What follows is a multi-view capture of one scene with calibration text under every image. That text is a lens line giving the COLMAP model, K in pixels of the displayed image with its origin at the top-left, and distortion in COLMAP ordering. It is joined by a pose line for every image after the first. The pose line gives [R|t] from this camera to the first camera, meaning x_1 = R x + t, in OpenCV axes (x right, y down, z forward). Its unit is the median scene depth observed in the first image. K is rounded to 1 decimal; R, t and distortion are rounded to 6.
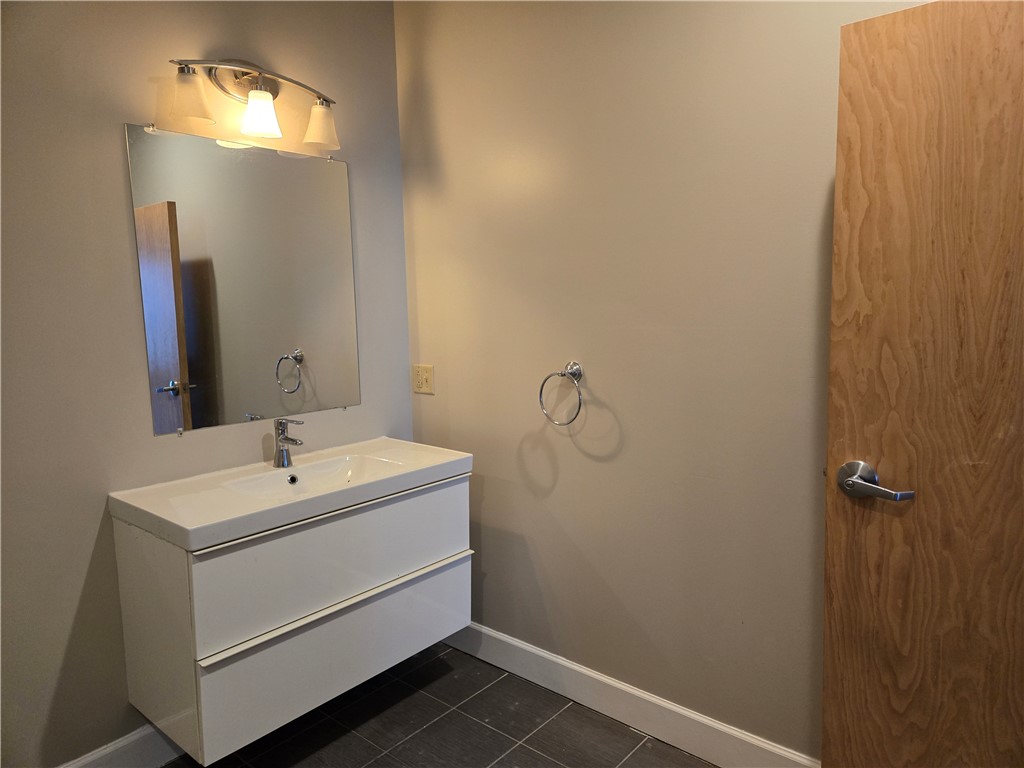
lens RADIAL K [[682.8, 0, 511.0], [0, 682.8, 390.7], [0, 0, 1]] dist [0.098630, -0.094838]
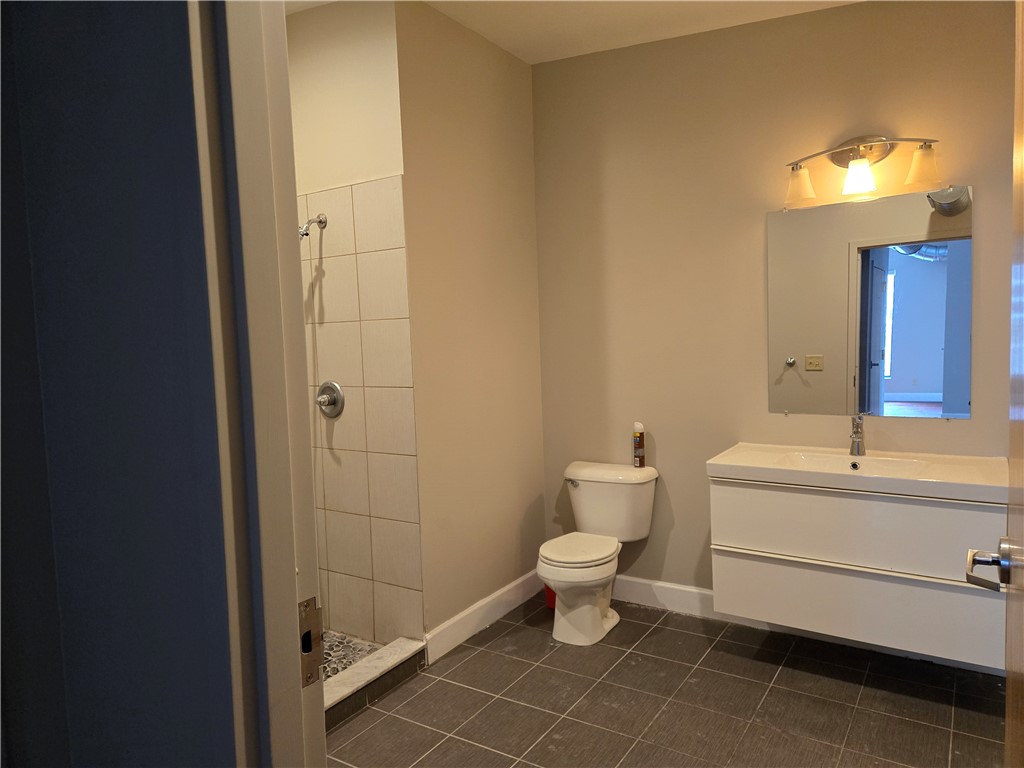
lens RADIAL K [[682.8, 0, 511.0], [0, 682.8, 390.7], [0, 0, 1]] dist [0.098630, -0.094838]
pose [[0.124590, 0.091418, -0.987988, 0.882673], [-0.094253, 0.992334, 0.079934, -0.048749], [0.987721, 0.083161, 0.132252, 0.235157]]
